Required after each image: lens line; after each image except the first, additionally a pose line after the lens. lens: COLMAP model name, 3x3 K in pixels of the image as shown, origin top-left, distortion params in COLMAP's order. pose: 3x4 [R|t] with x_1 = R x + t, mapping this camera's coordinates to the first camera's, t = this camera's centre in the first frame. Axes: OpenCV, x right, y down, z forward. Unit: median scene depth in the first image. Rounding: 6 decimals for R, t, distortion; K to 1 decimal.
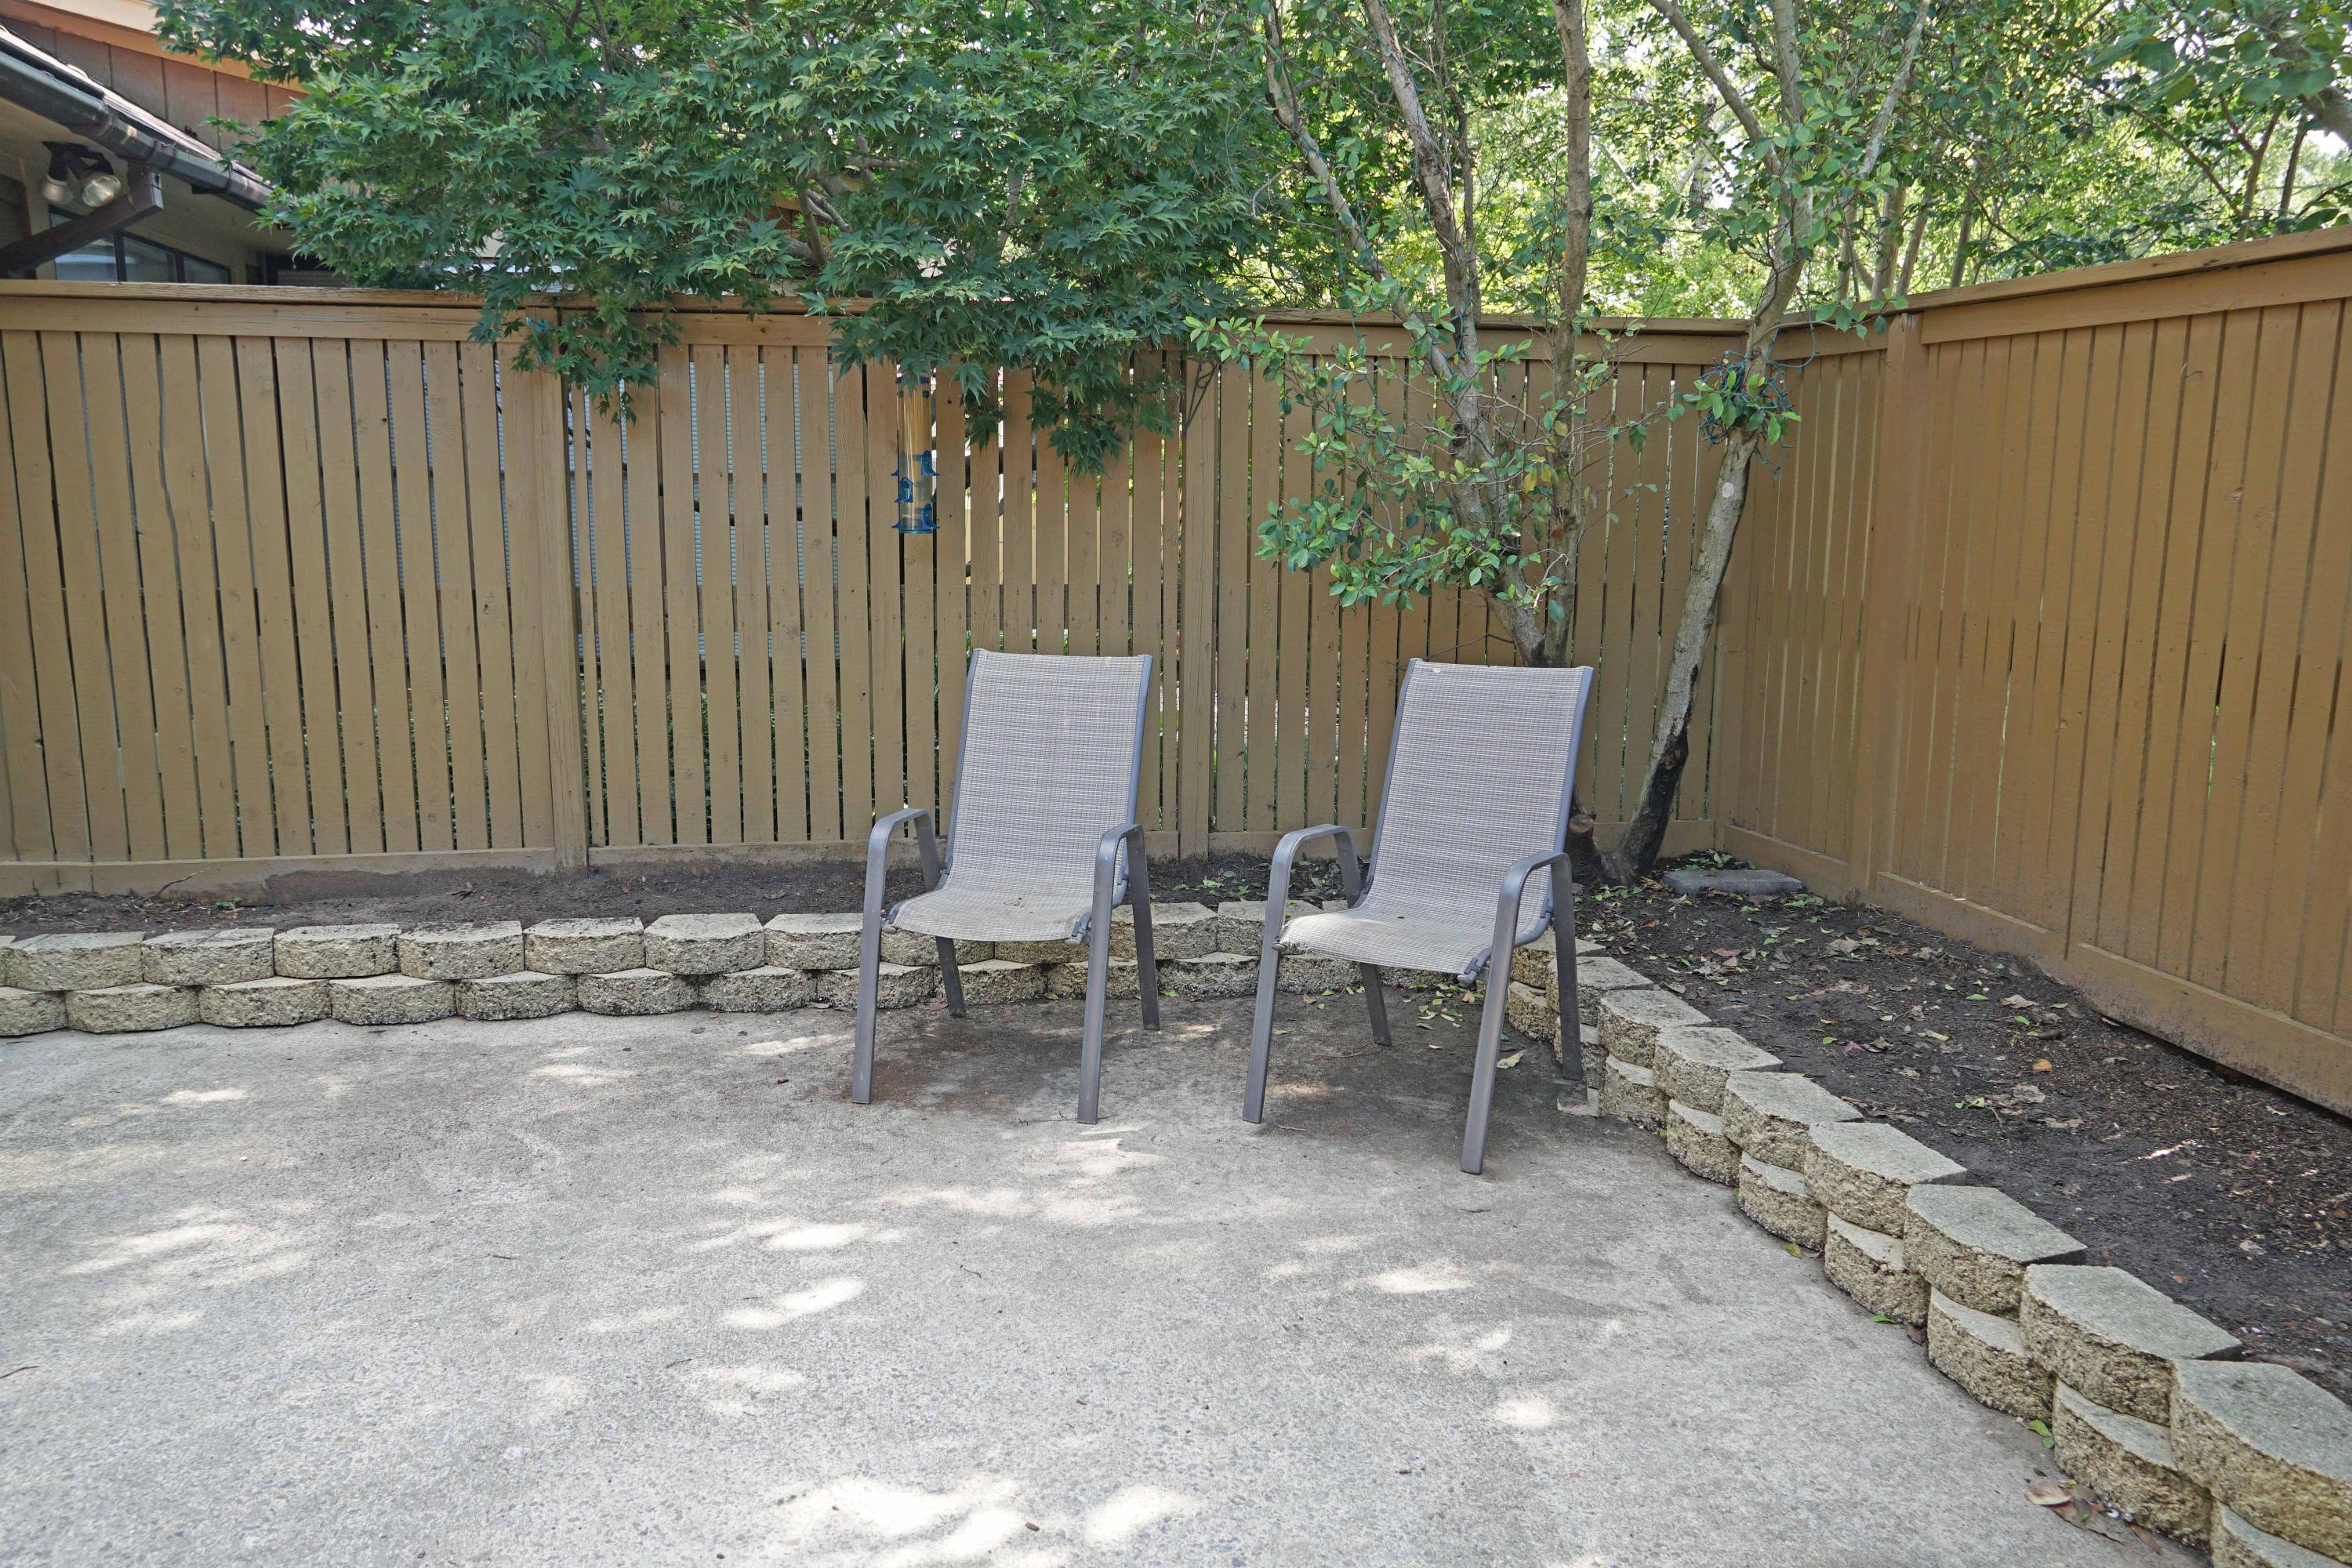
lens RADIAL K [[1761.7, 0, 1174.1], [0, 1761.7, 786.5], [0, 0, 1]] dist [-0.028875, 0.032397]
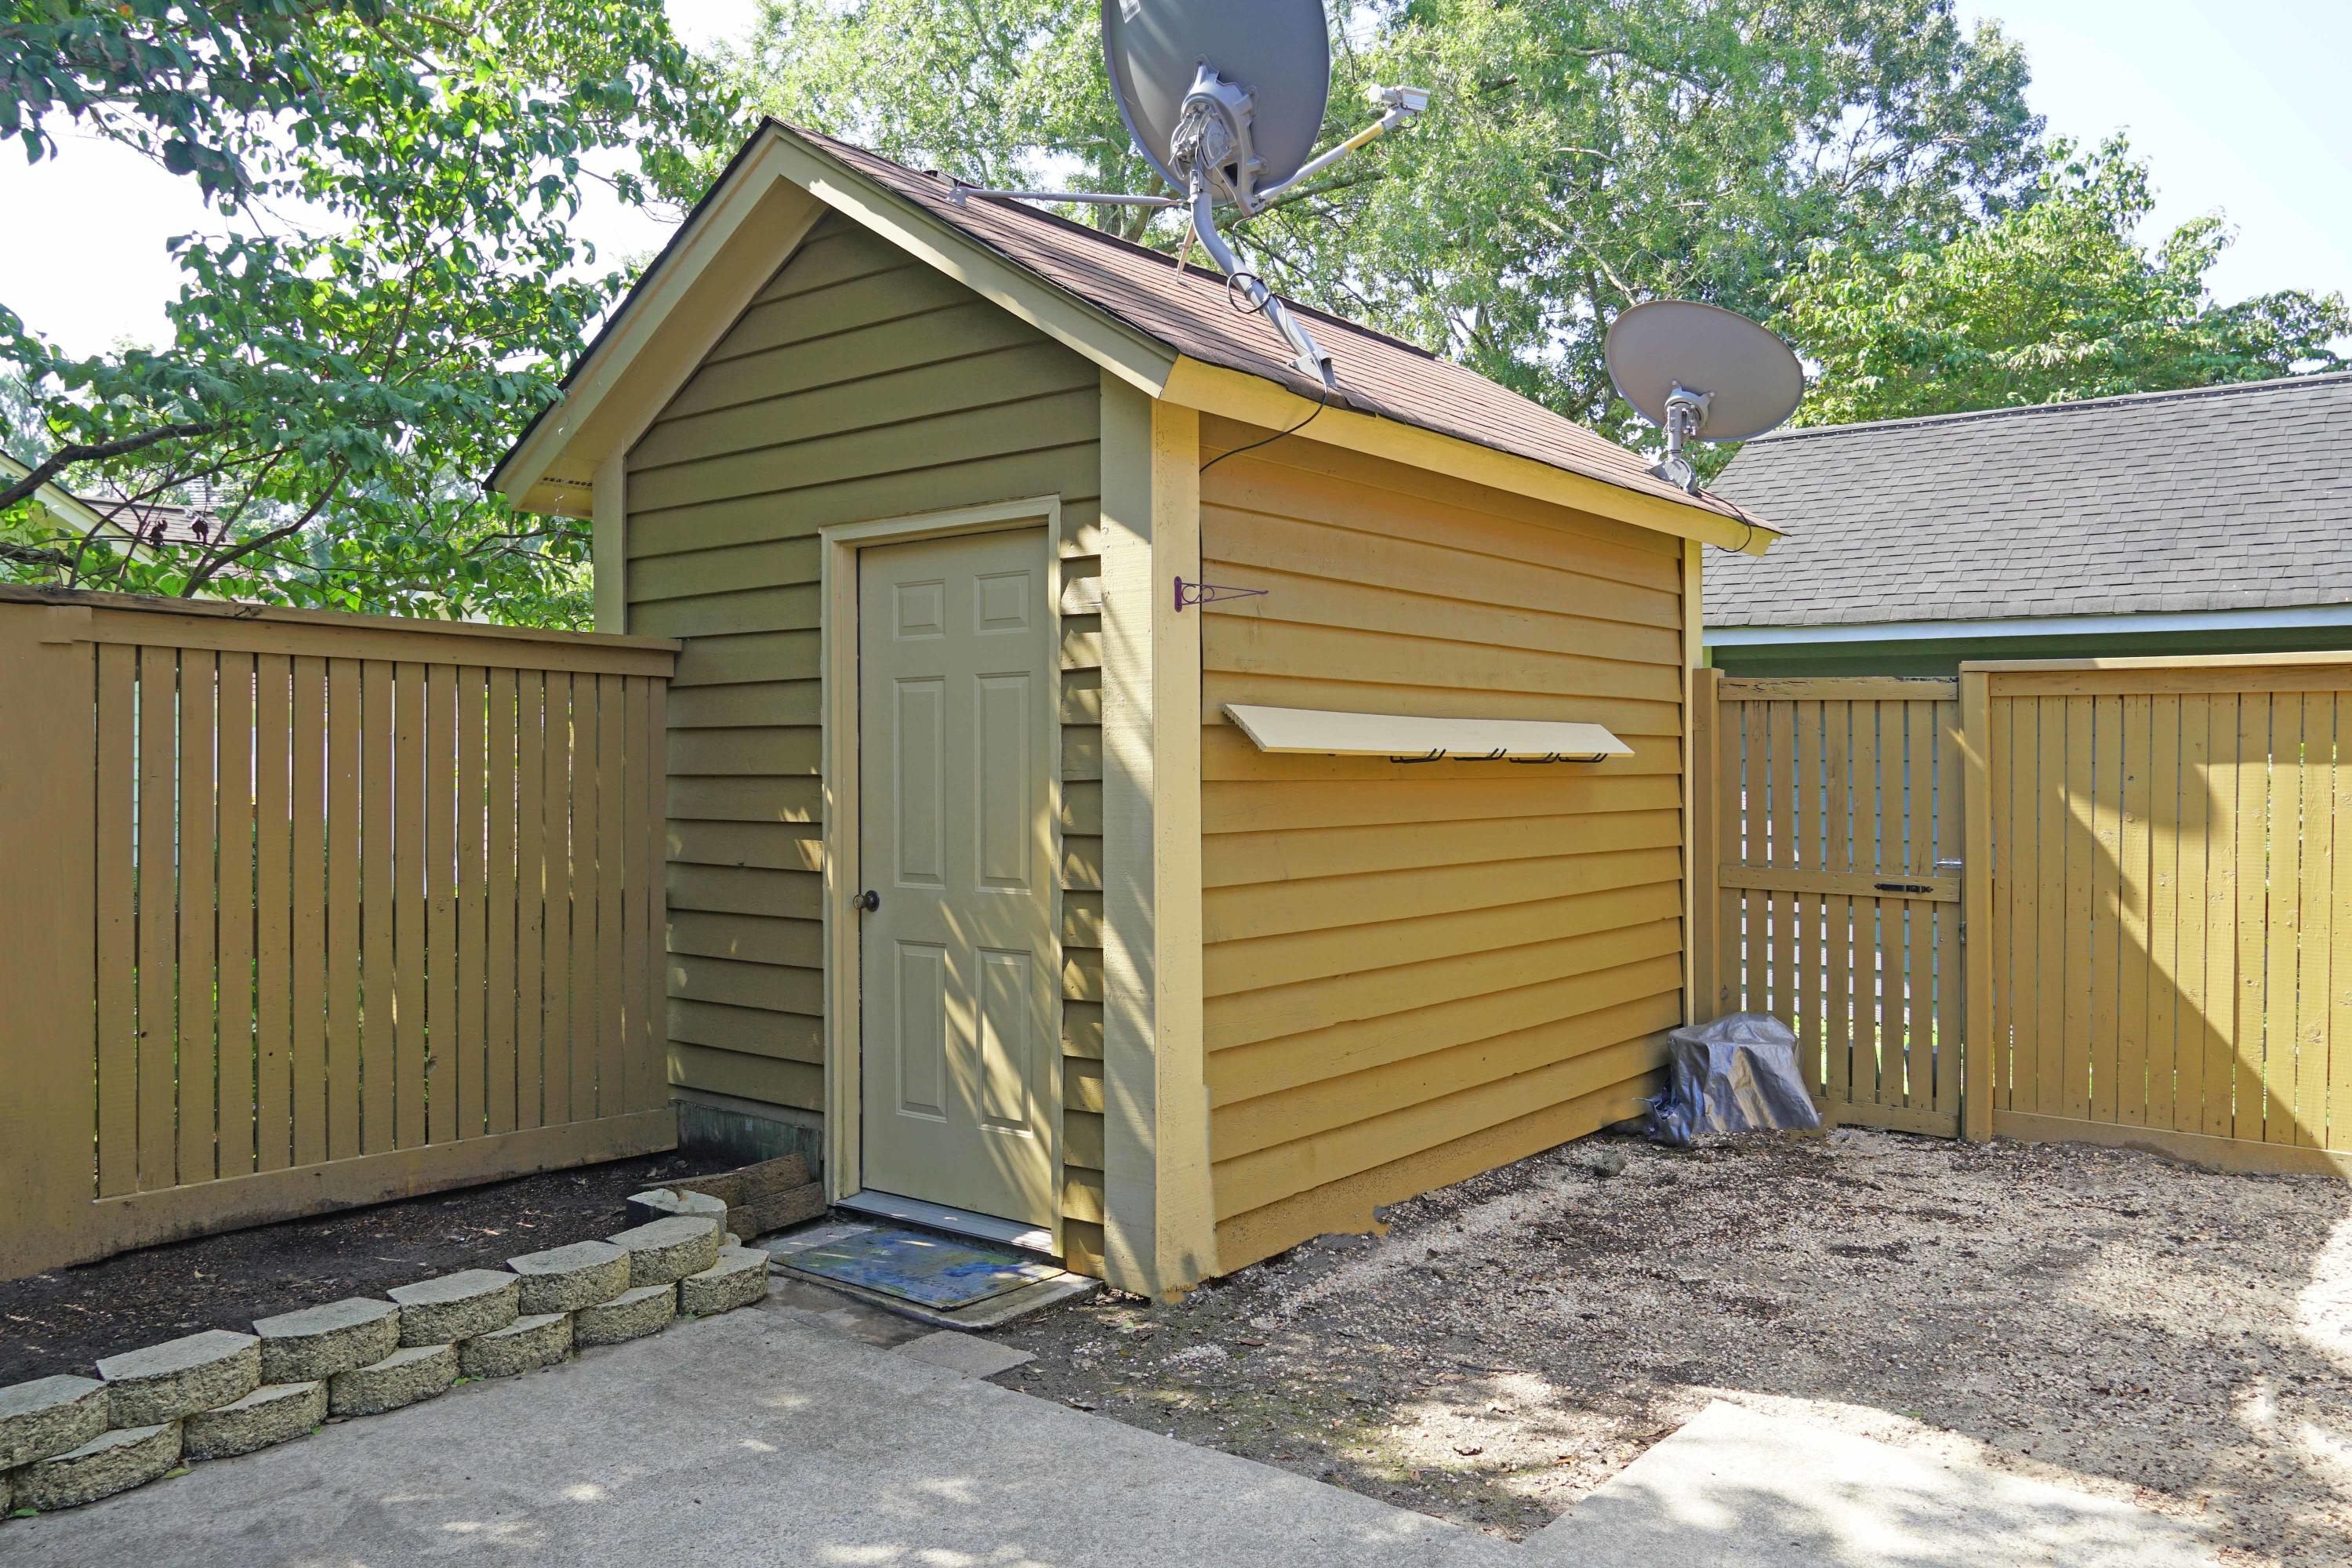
lens RADIAL K [[1761.7, 0, 1173.9], [0, 1761.7, 775.5], [0, 0, 1]] dist [-0.028875, 0.032397]
pose [[-0.669196, -0.015239, 0.742929, -0.636694], [0.113213, 0.986027, 0.122203, -0.168590], [-0.734411, 0.165887, -0.658120, 0.866732]]
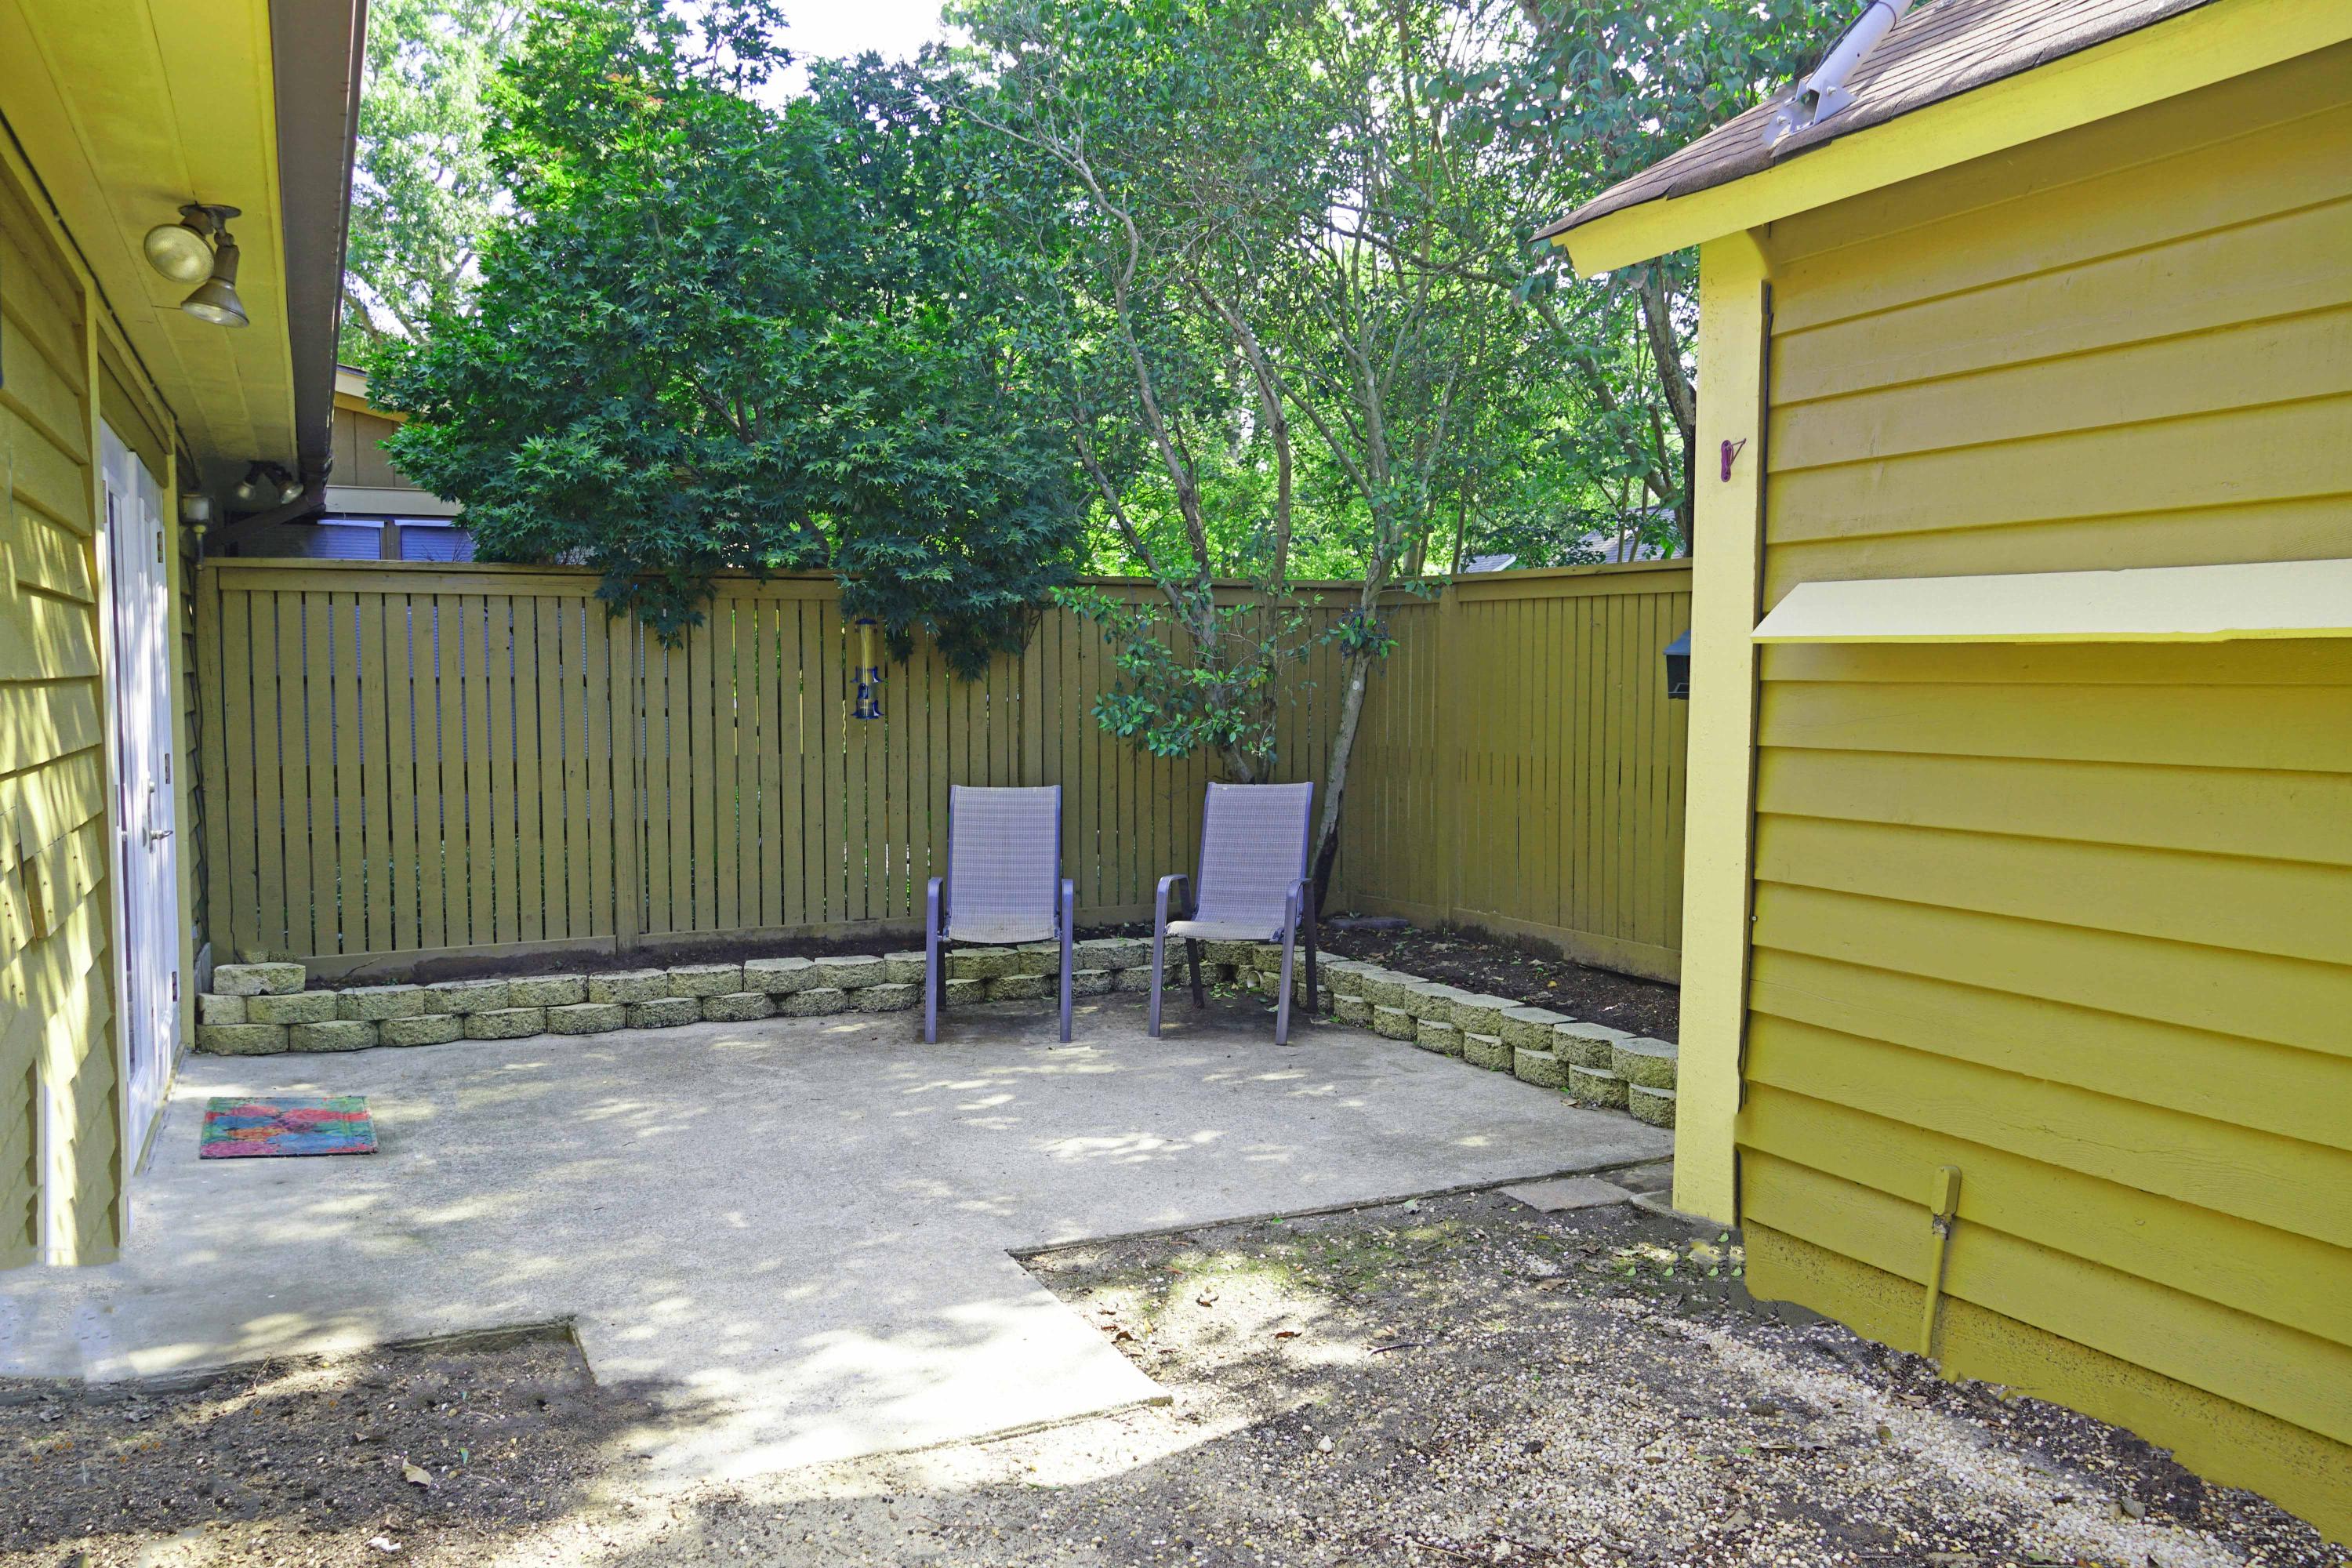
lens RADIAL K [[1761.7, 0, 1170.6], [0, 1761.7, 796.7], [0, 0, 1]] dist [-0.028875, 0.032397]
pose [[0.964511, -0.027761, 0.262578, -0.355444], [0.053715, 0.994292, -0.092184, 0.098935], [-0.258520, 0.103017, 0.960497, -0.666081]]
